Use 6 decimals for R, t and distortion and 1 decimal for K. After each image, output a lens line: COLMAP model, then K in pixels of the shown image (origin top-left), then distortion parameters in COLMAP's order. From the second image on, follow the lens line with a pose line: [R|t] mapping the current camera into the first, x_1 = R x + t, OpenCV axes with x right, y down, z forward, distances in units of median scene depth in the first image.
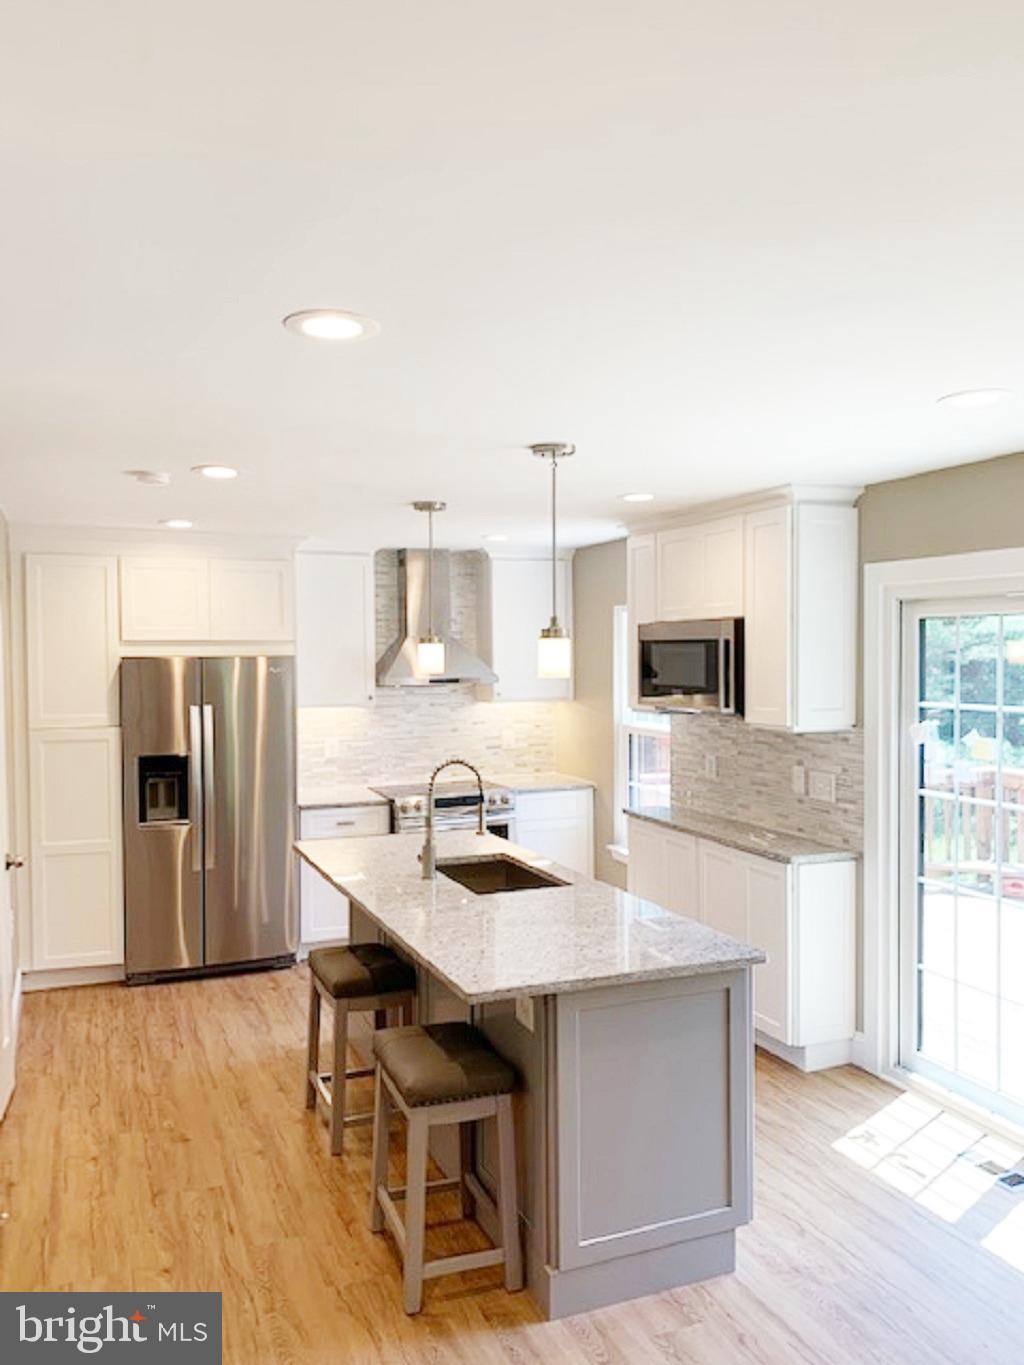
lens RADIAL K [[1045.5, 0, 512.0], [0, 1045.5, 682.5], [0, 0, 1]] dist [0.046420, -0.079485]
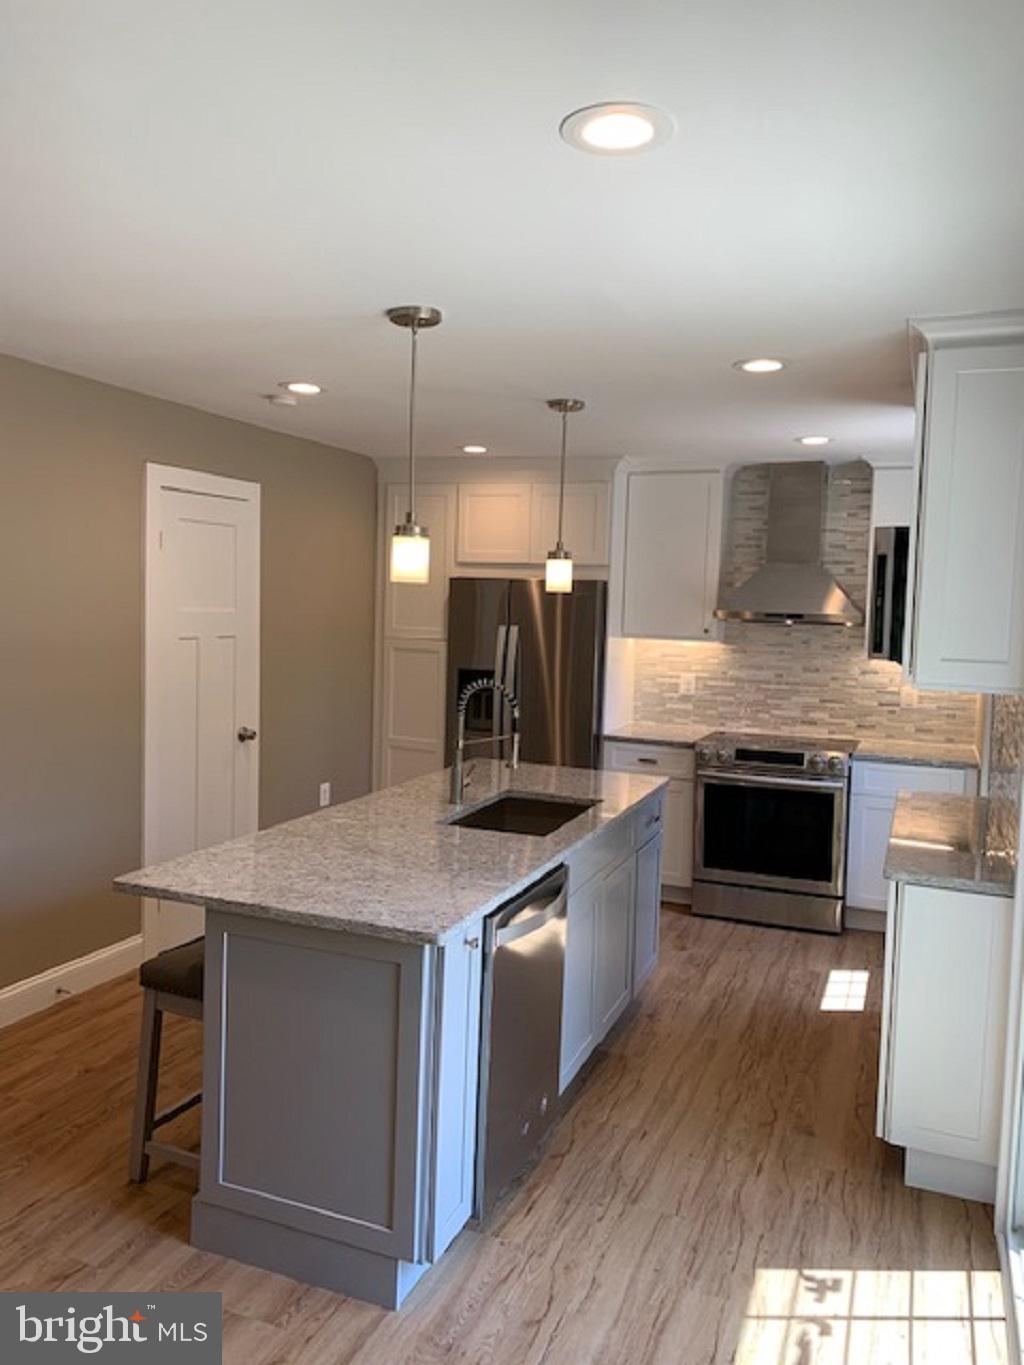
lens RADIAL K [[1034.2, 0, 512.0], [0, 1034.2, 682.5], [0, 0, 1]] dist [0.071901, -0.078846]
pose [[0.716385, 0.088218, -0.692106, 0.548030], [-0.059502, 0.996085, 0.065375, 0.013966], [0.695164, -0.005651, 0.718829, 0.335408]]
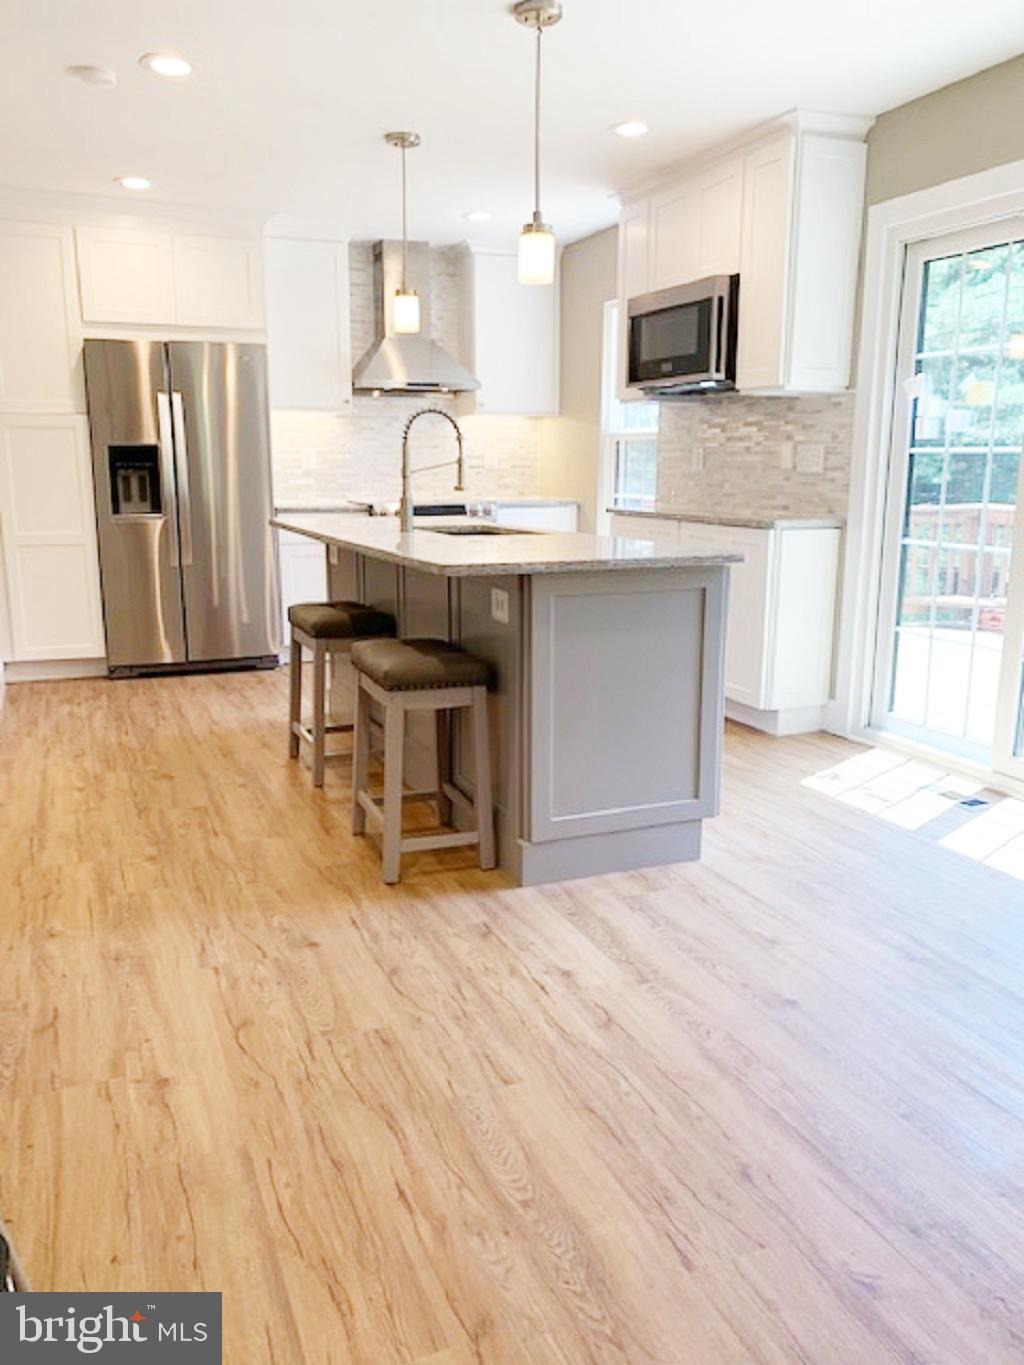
lens RADIAL K [[1045.5, 0, 512.0], [0, 1045.5, 682.5], [0, 0, 1]] dist [0.046420, -0.079485]
pose [[0.999890, 0.006768, 0.013228, 0.007024], [-0.008995, 0.984306, 0.176241, 0.141760], [-0.011828, -0.176340, 0.984258, 0.006064]]
